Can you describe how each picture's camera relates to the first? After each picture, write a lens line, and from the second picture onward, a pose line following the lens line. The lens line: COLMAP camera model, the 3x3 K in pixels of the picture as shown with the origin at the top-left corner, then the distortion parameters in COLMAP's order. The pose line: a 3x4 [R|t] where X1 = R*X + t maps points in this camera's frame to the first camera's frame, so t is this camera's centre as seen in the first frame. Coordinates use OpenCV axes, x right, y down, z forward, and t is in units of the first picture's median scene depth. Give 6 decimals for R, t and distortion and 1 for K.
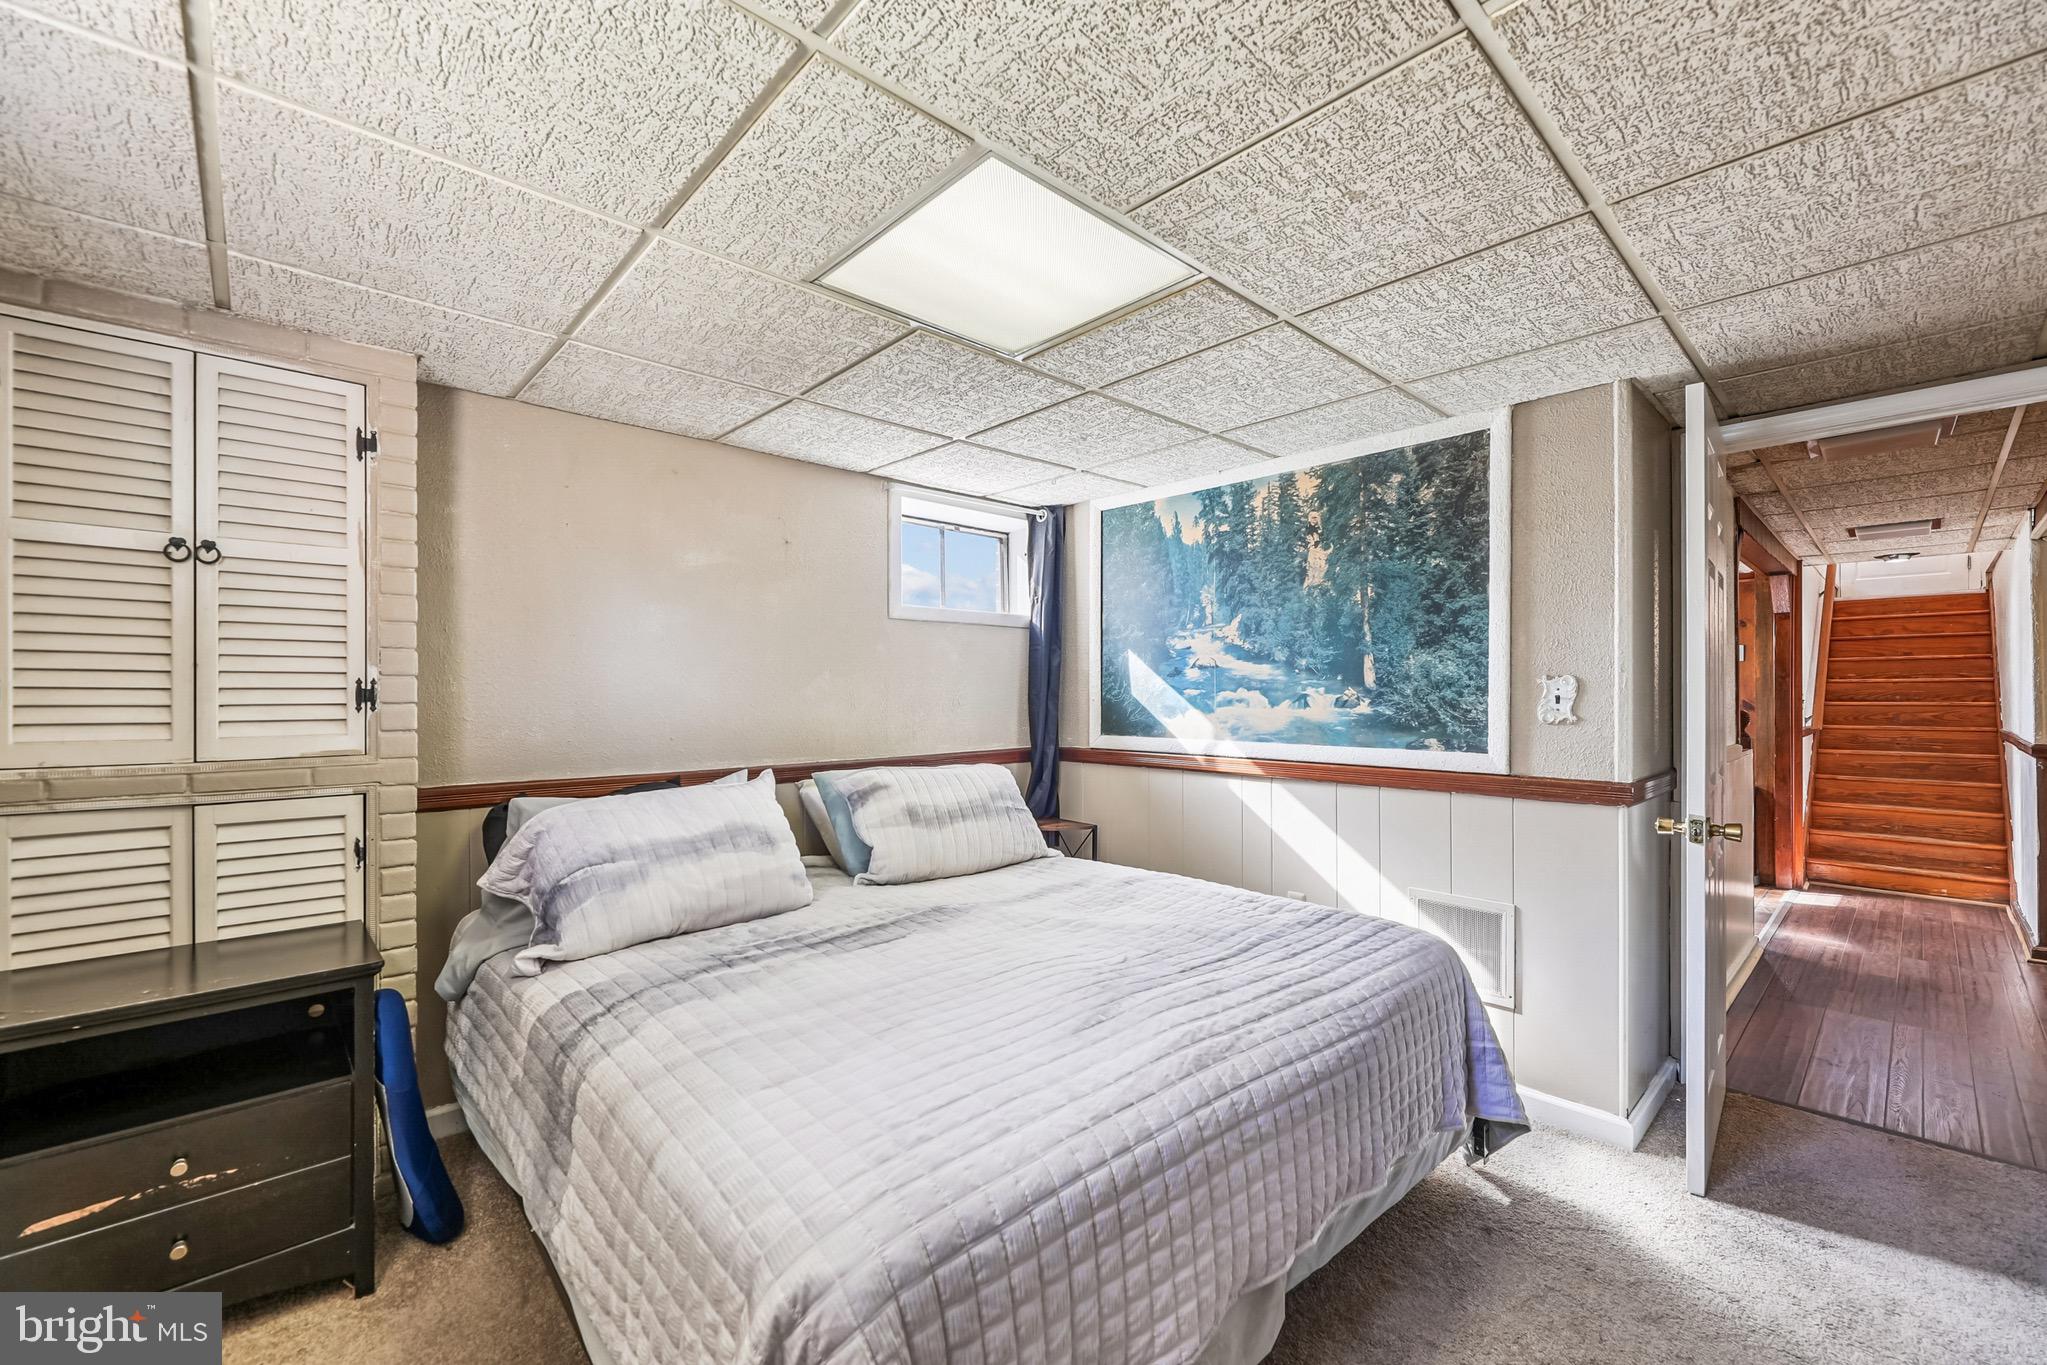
lens RADIAL K [[819.6, 0, 1023.5], [0, 819.6, 682.5], [0, 0, 1]] dist [-0.004320, -0.000089]
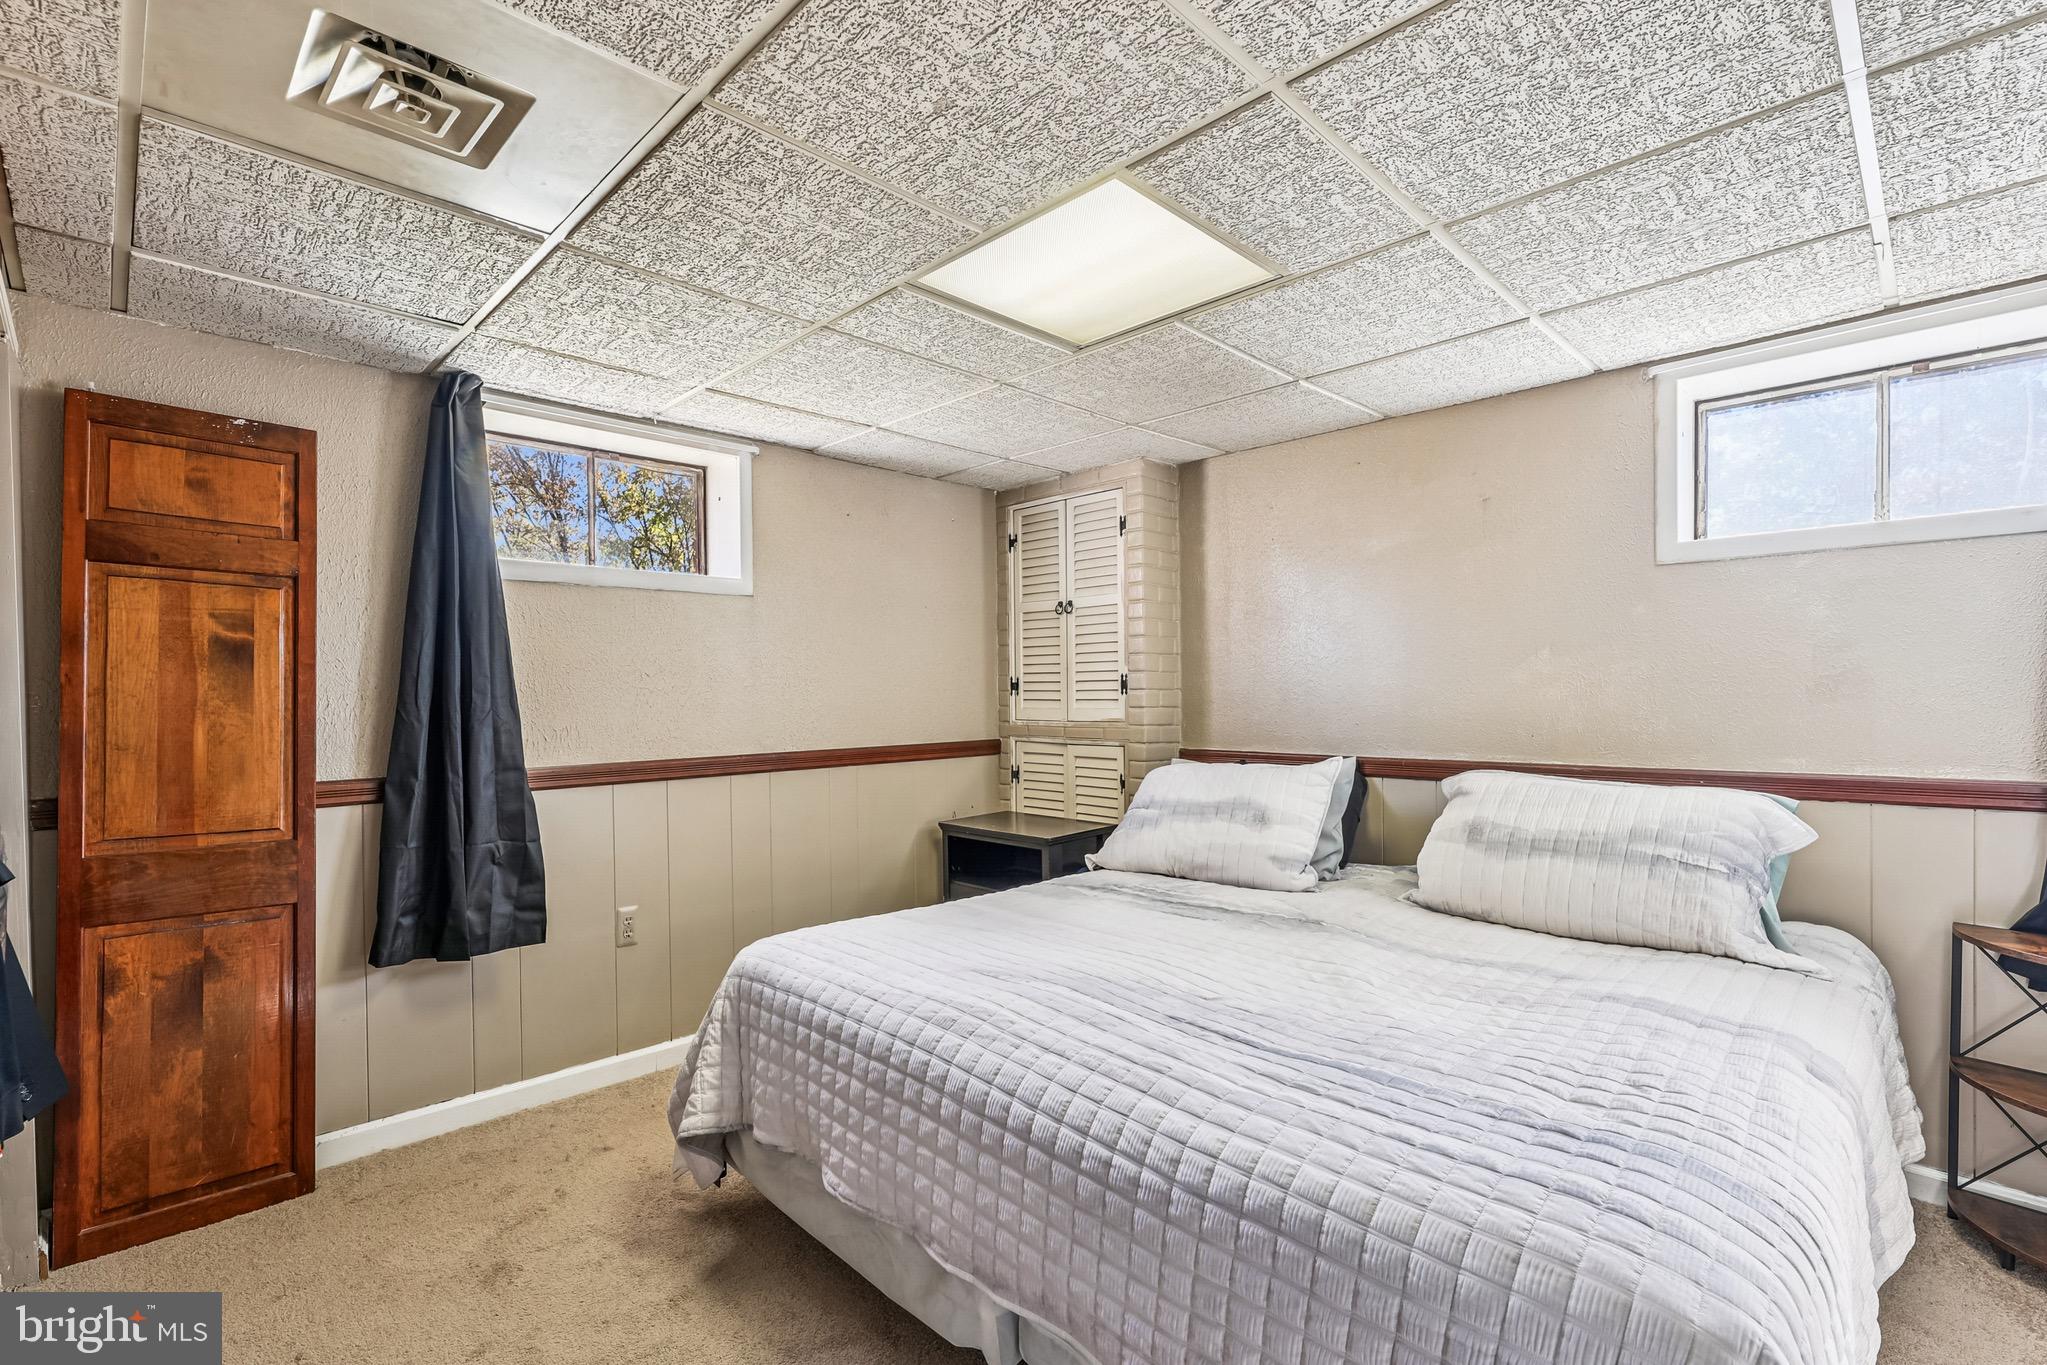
lens RADIAL K [[934.7, 0, 1023.5], [0, 934.7, 682.5], [0, 0, 1]] dist [-0.003201, -0.000007]
pose [[0.041048, -0.008705, -0.999119, 0.993052], [0.023320, 0.999698, -0.007752, 0.021679], [0.998885, -0.022981, 0.041239, 0.730505]]
